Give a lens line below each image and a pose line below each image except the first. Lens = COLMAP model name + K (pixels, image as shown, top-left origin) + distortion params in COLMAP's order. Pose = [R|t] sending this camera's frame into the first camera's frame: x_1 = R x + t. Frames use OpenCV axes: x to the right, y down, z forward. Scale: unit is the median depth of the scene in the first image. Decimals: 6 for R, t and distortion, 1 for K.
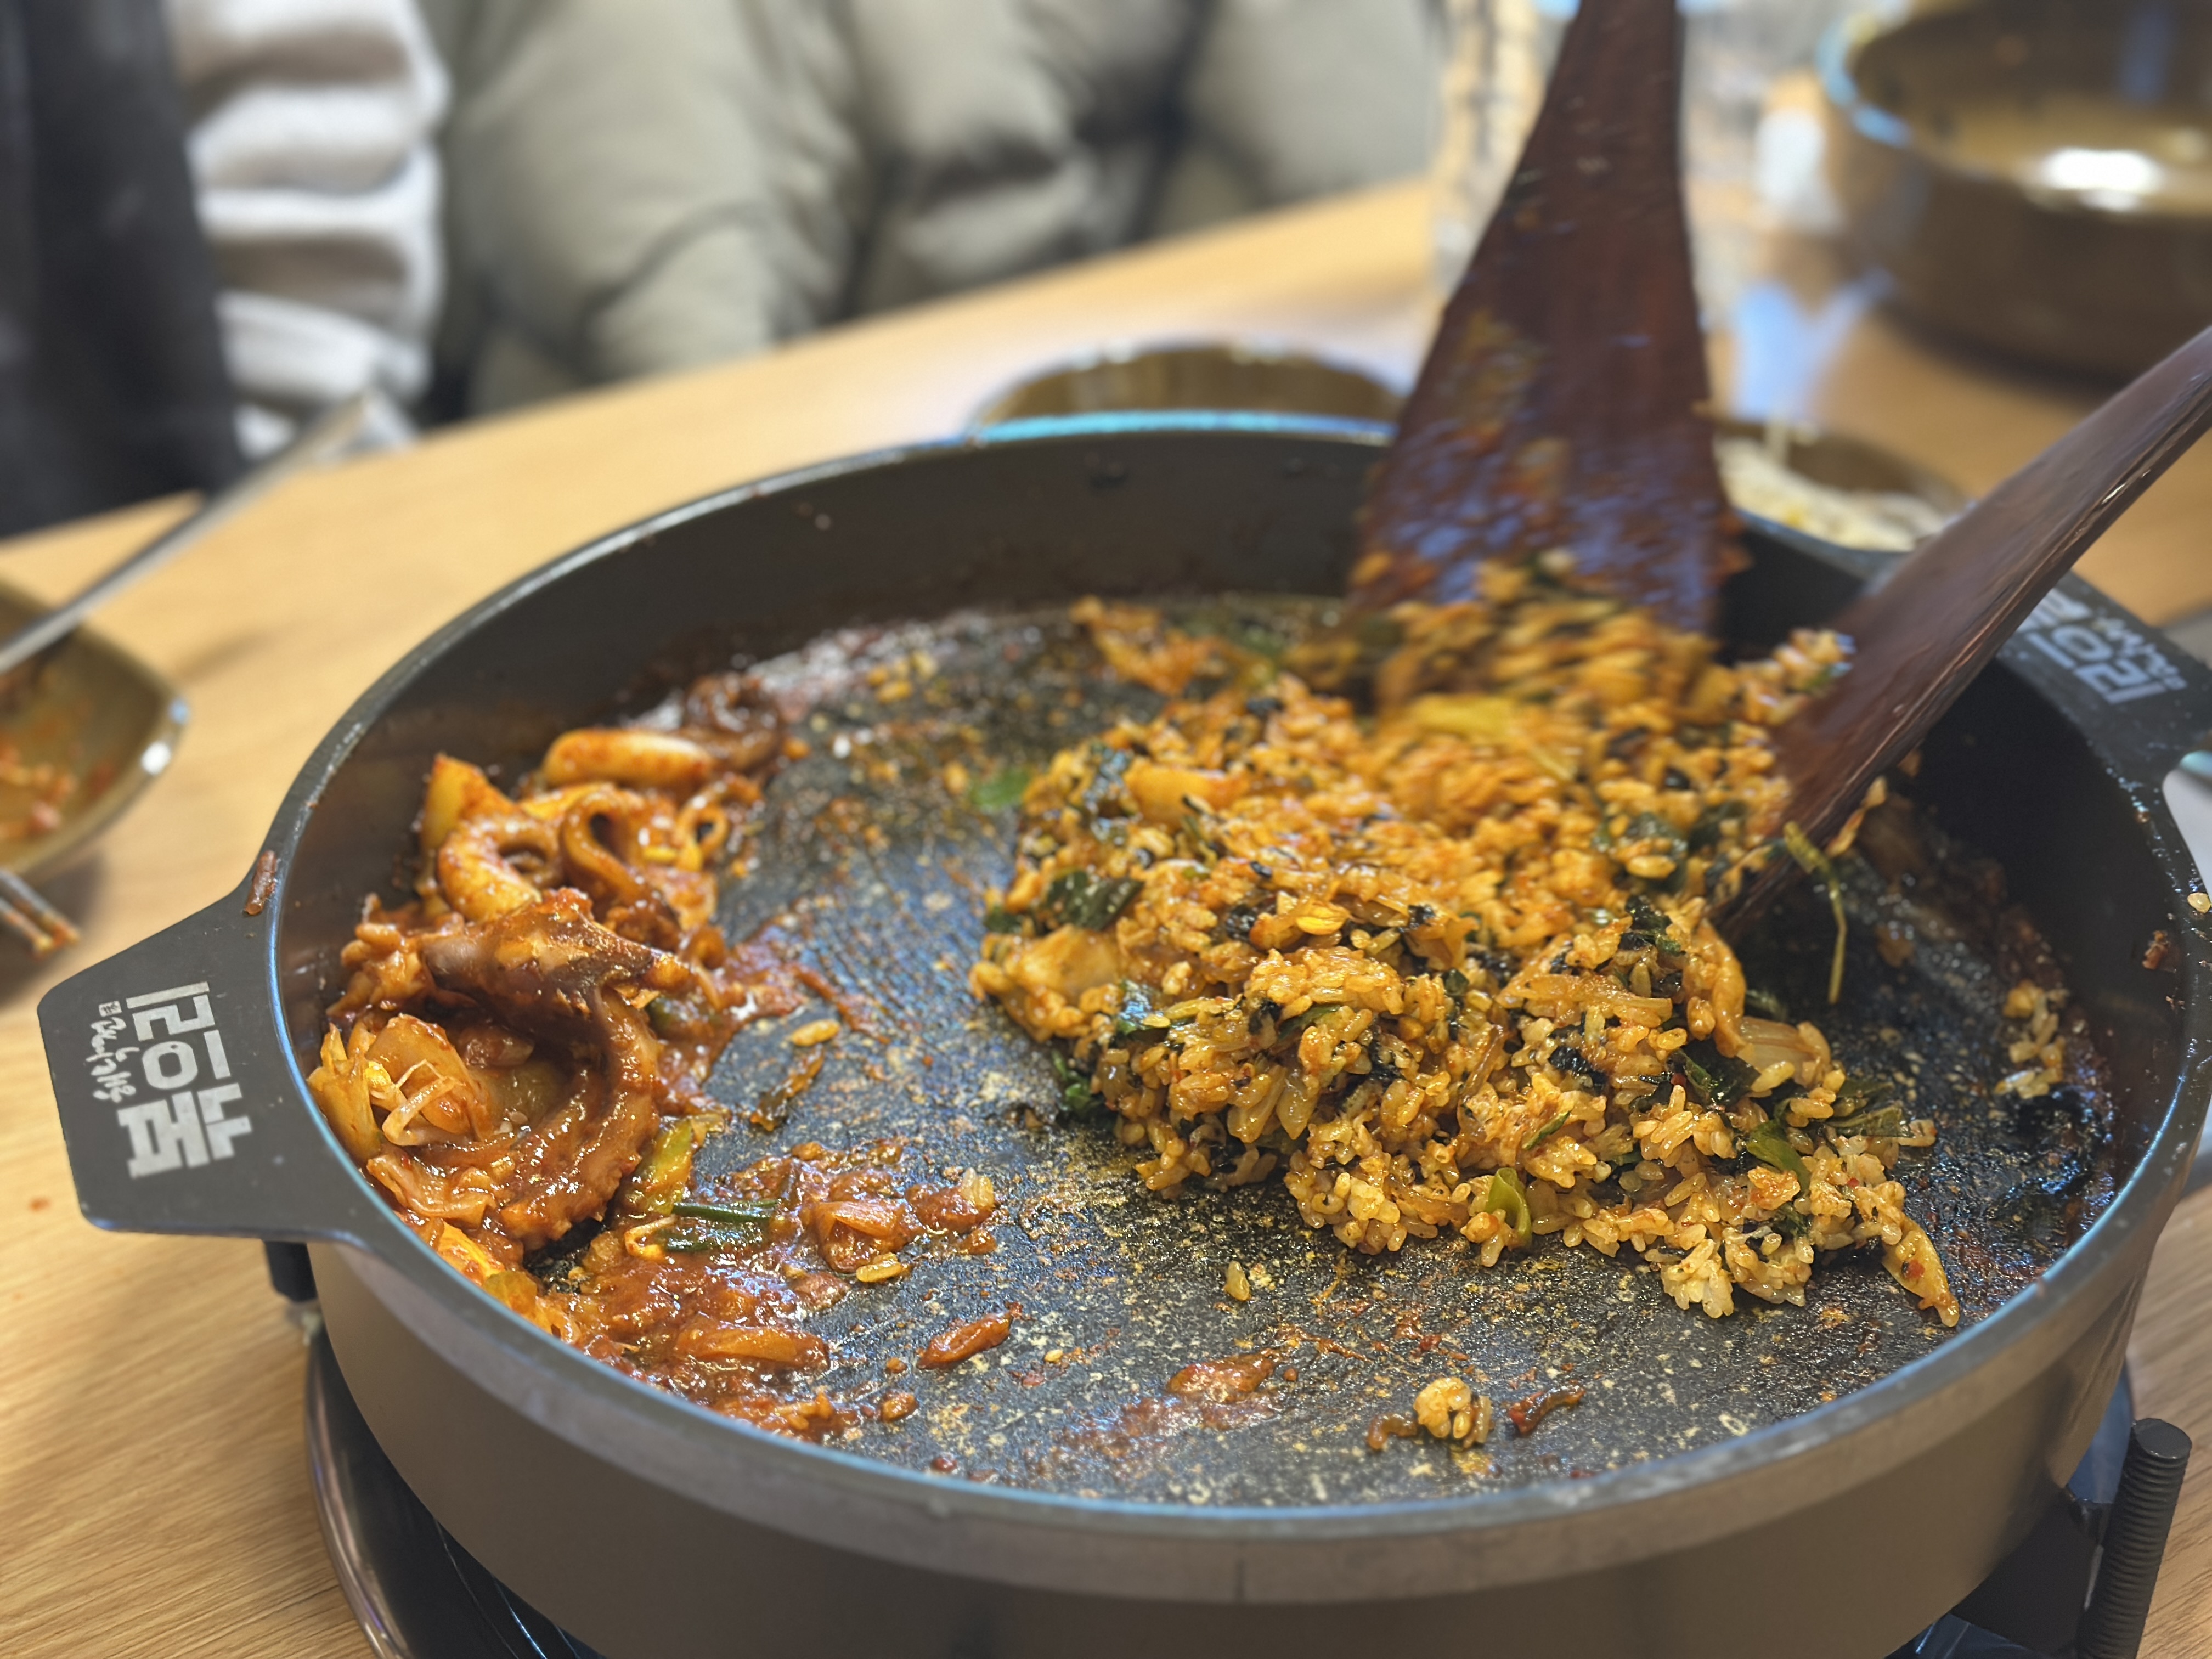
lens RADIAL K [[3146.8, 0, 1089.5], [0, 3146.8, 803.1], [0, 0, 1]] dist [0.137998, -0.146233]
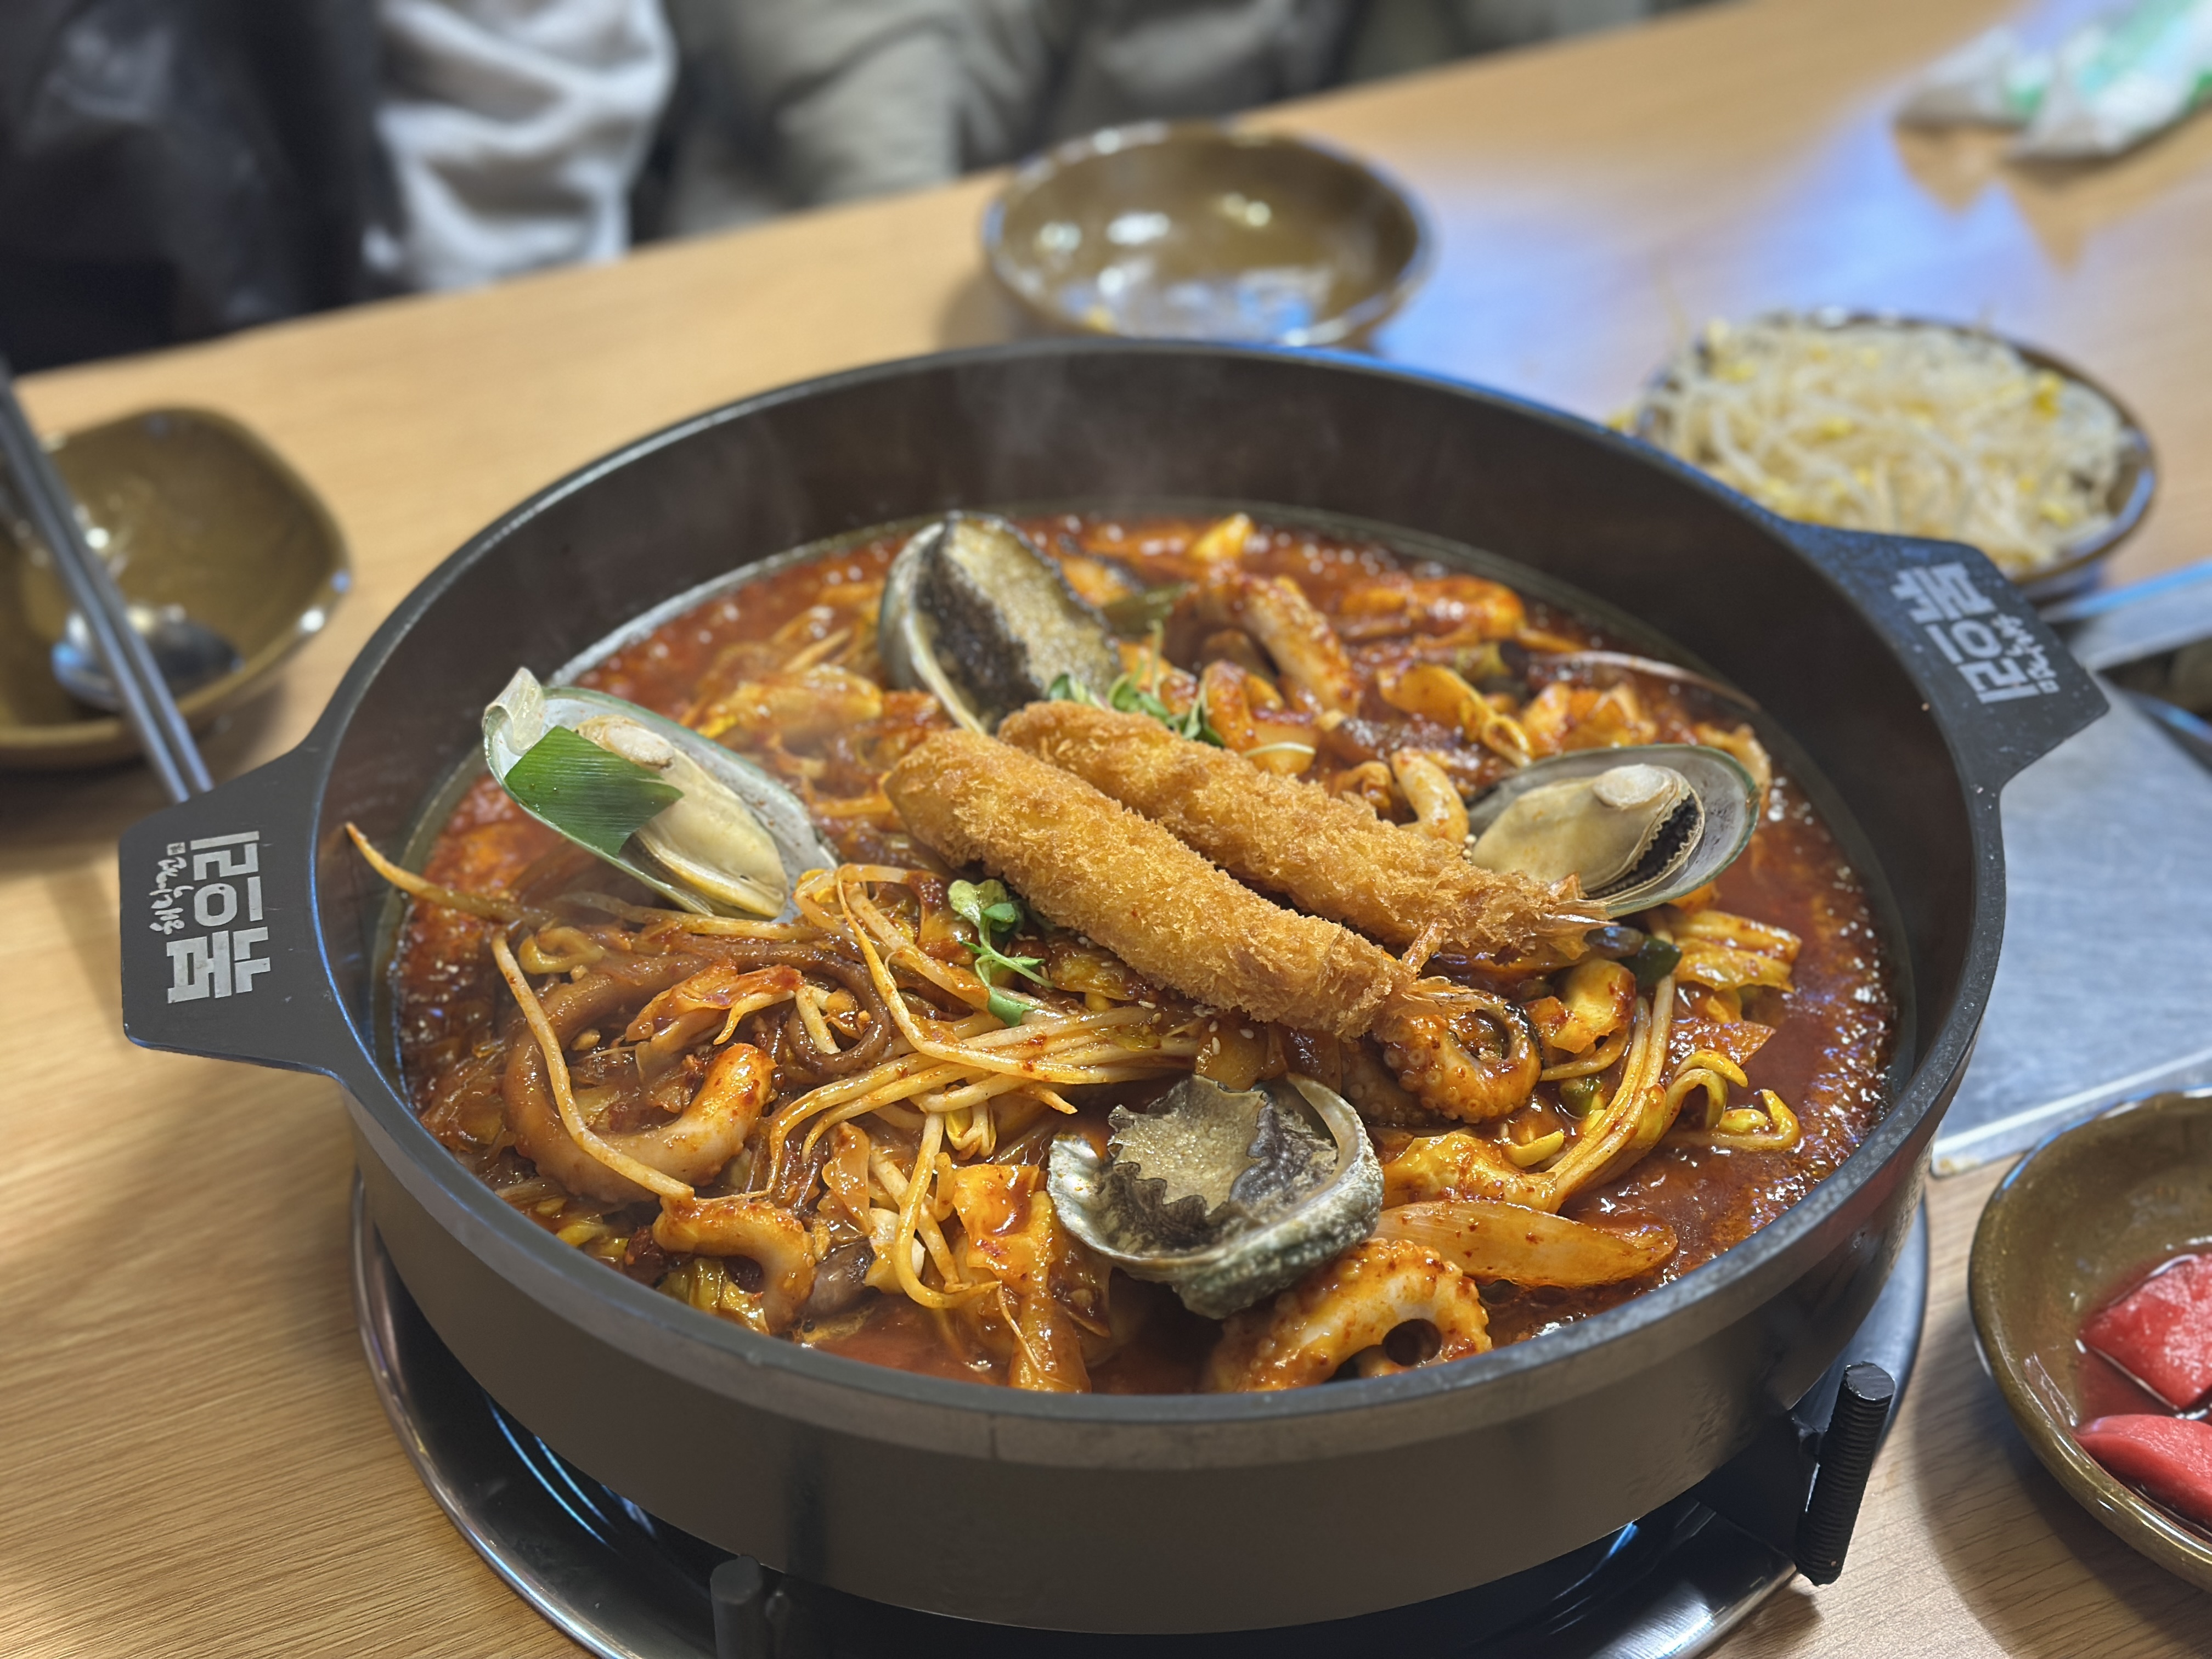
lens RADIAL K [[3136.1, 0, 1106.0], [0, 3136.1, 829.5], [0, 0, 1]] dist [0.128512, -0.016295]
pose [[0.990638, 0.087464, -0.104813, 0.163466], [-0.074664, 0.989916, 0.120380, -0.112951], [0.114285, -0.111428, 0.987179, -0.133627]]
